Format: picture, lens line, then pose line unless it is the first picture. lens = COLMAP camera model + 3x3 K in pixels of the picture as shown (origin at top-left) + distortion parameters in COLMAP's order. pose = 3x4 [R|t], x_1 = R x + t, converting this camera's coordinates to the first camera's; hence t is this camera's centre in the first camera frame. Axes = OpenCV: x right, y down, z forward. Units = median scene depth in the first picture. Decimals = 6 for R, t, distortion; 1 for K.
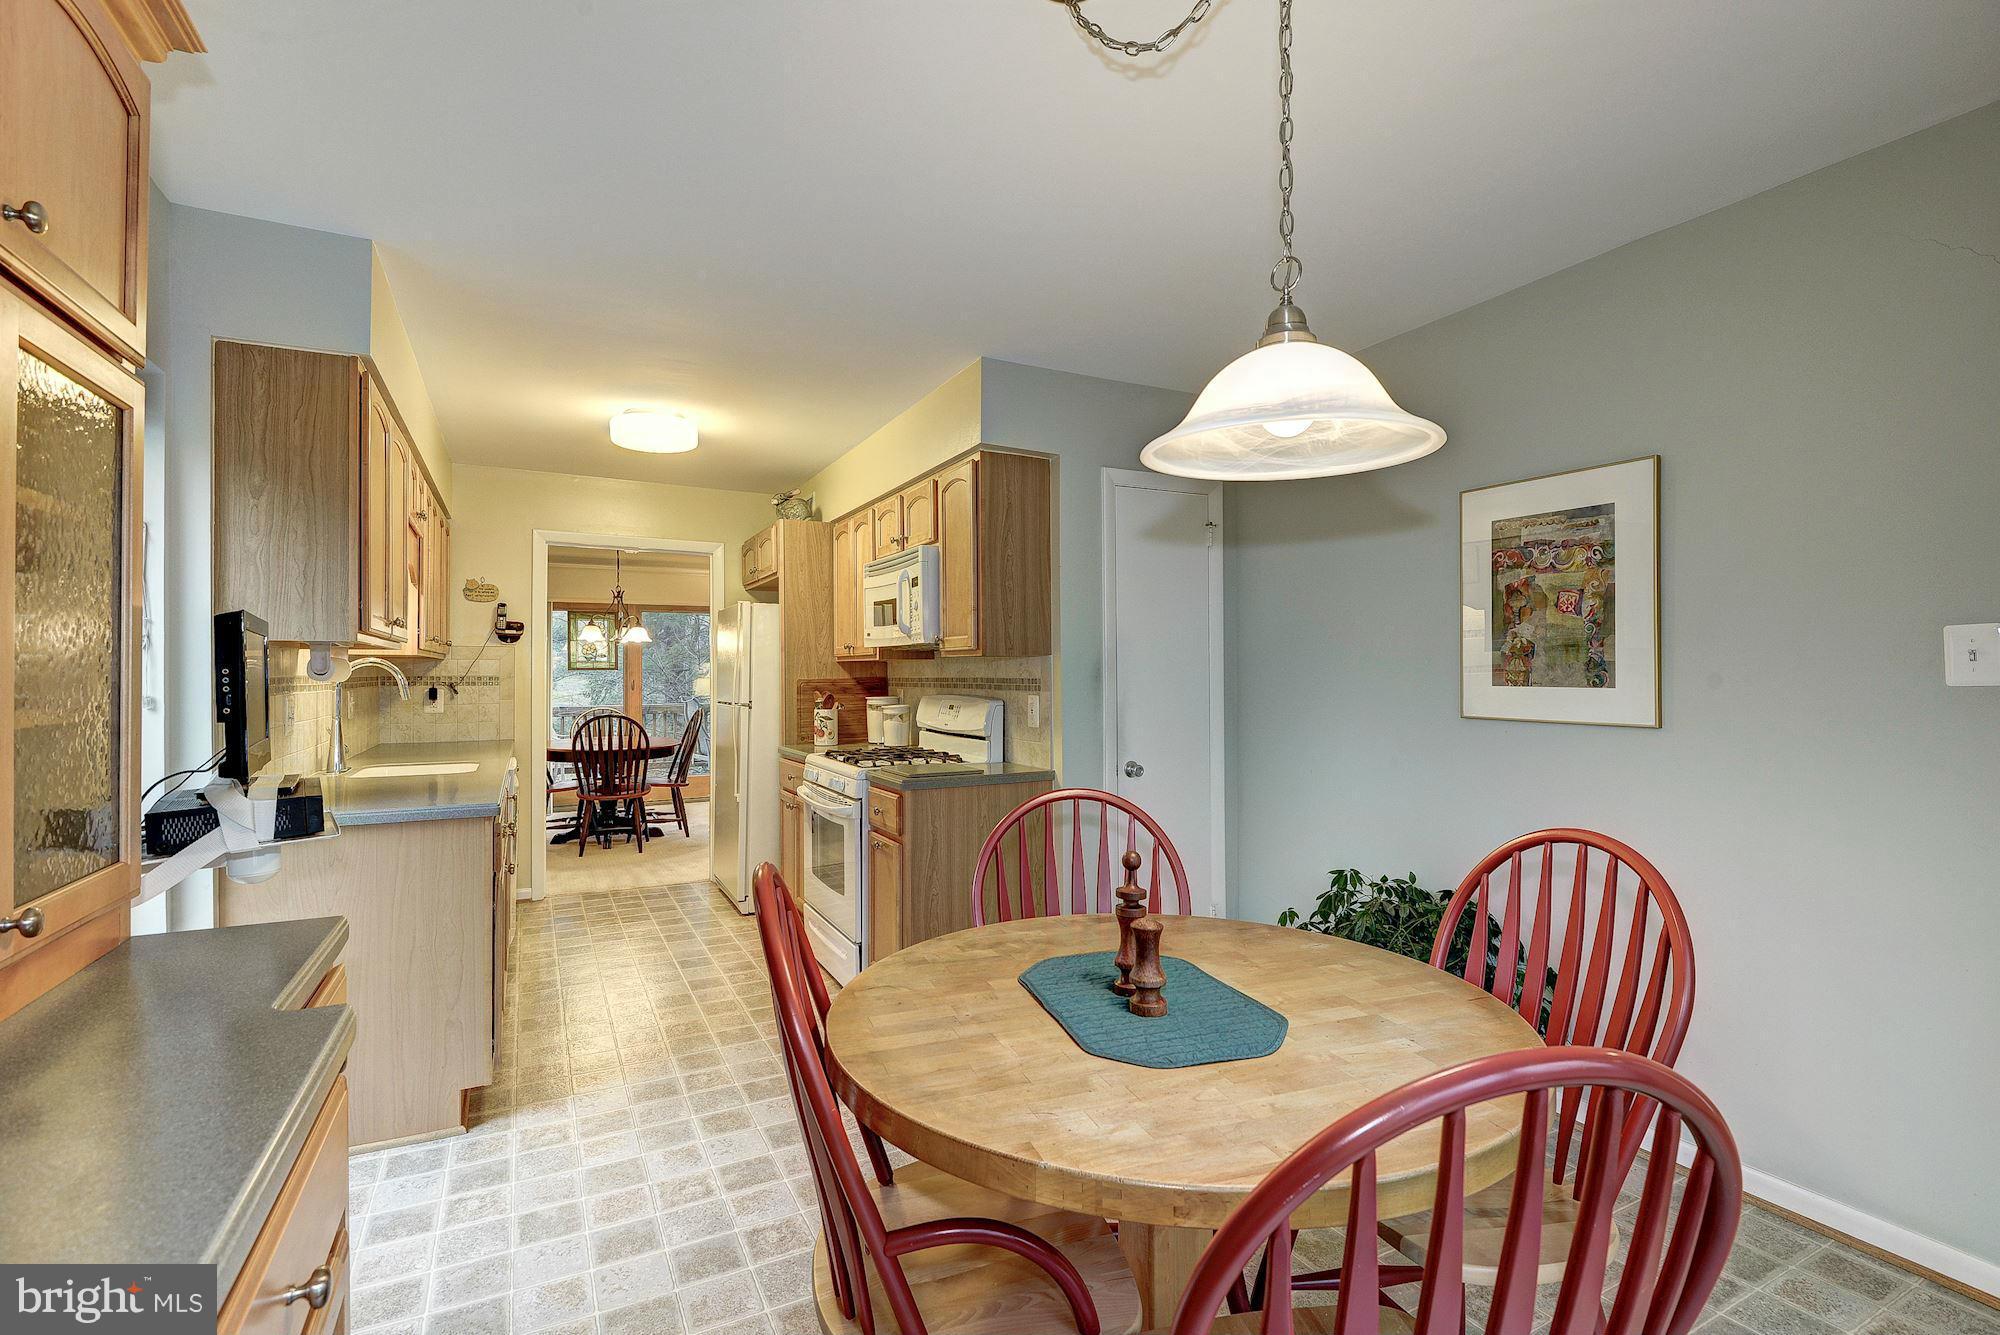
lens RADIAL K [[930.9, 0, 987.1], [0, 930.9, 668.2], [0, 0, 1]] dist [-0.000694, -0.004083]
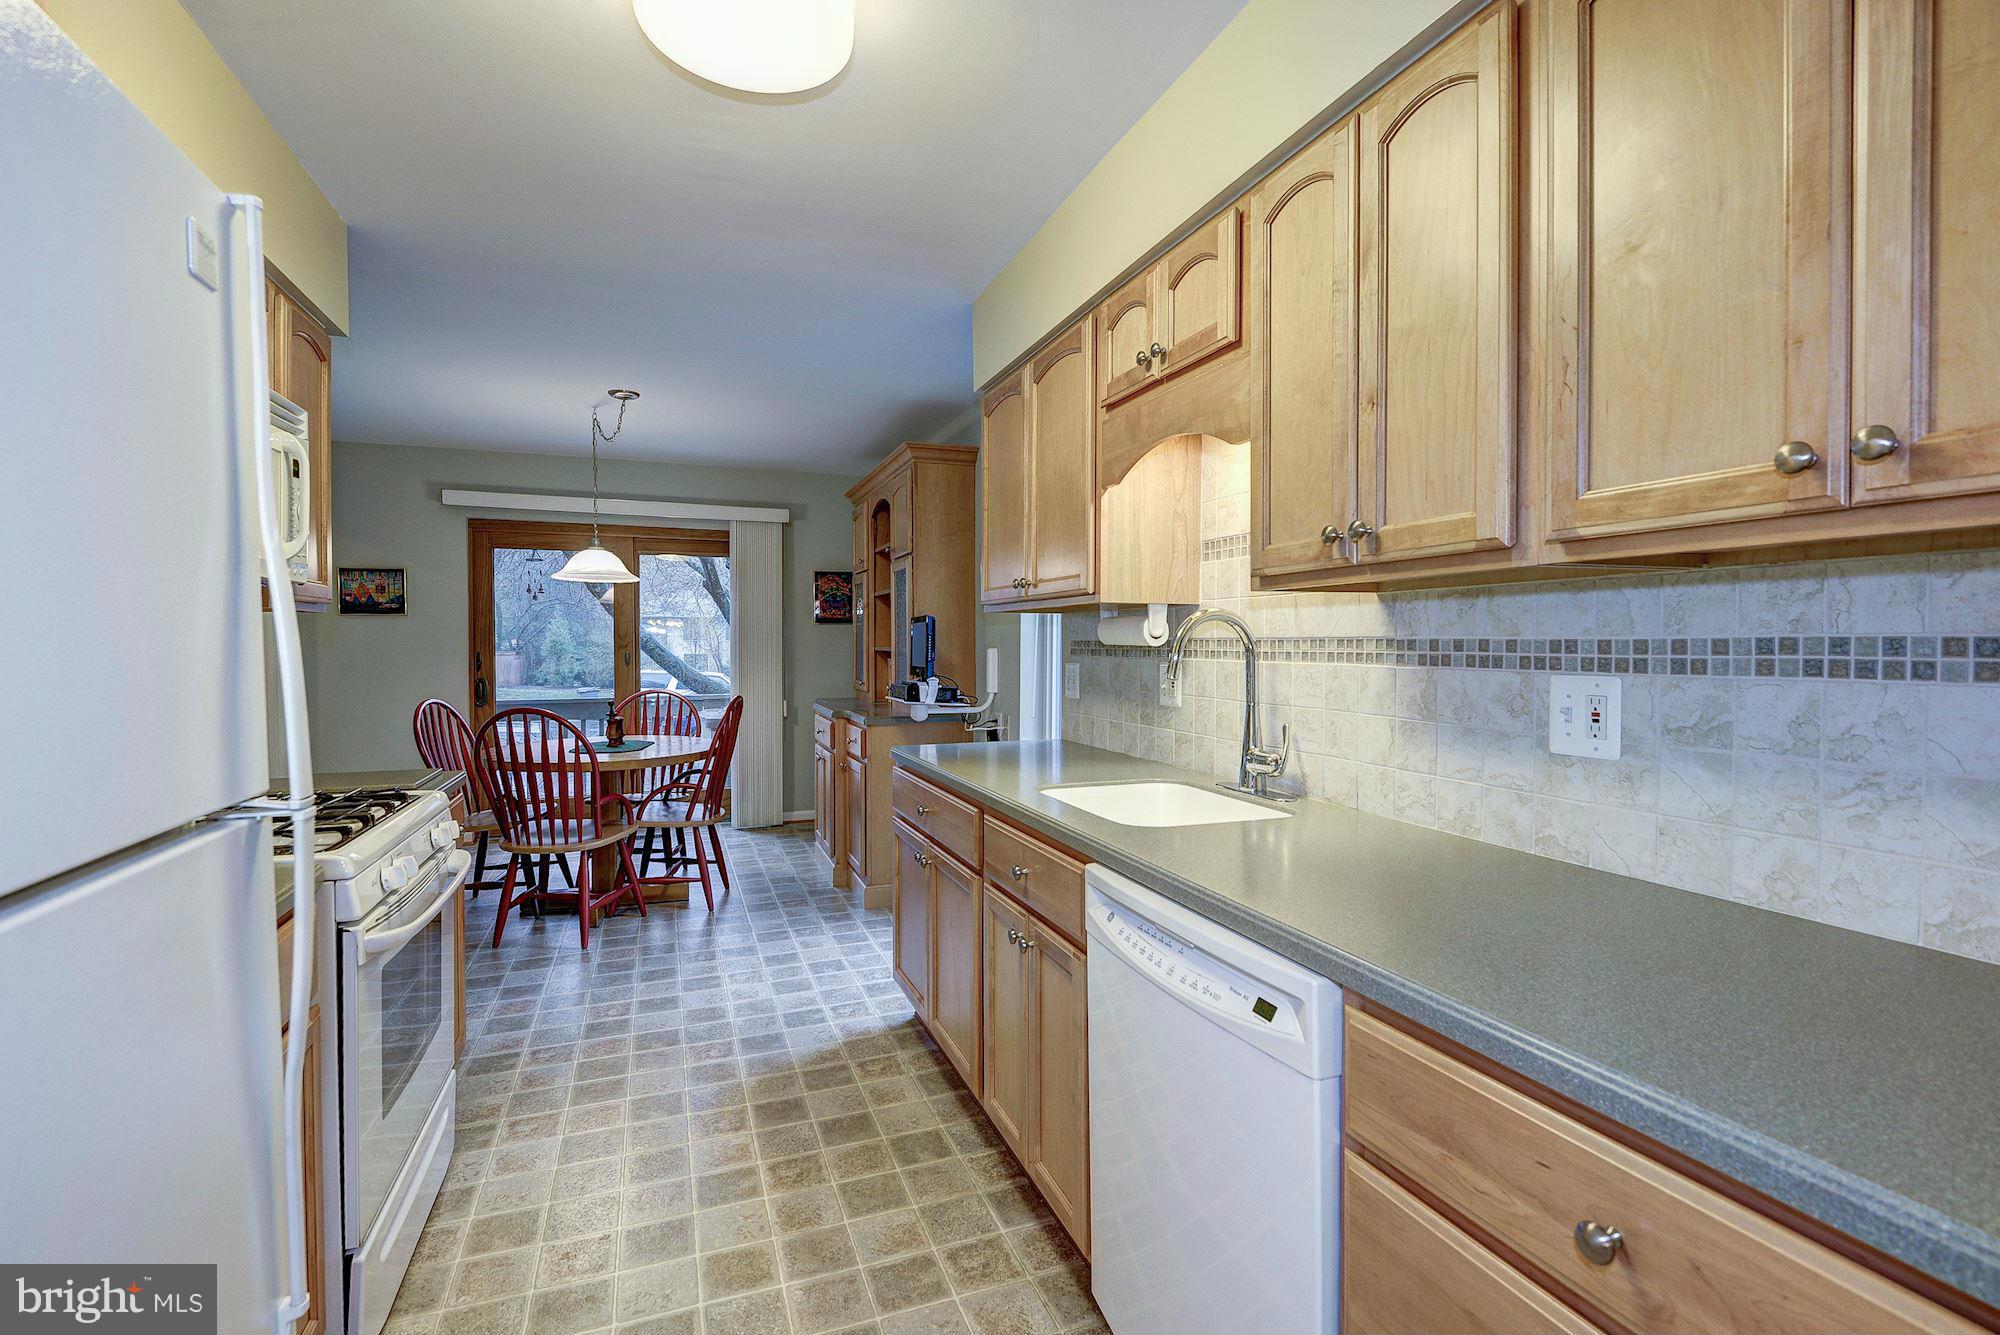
lens RADIAL K [[930.9, 0, 1001.8], [0, 930.9, 662.3], [0, 0, 1]] dist [-0.000694, -0.004083]
pose [[-0.994136, -0.001052, 0.108131, -0.519014], [0.000638, 0.999878, 0.015595, 0.012721], [-0.108134, 0.015573, -0.994014, 1.412034]]
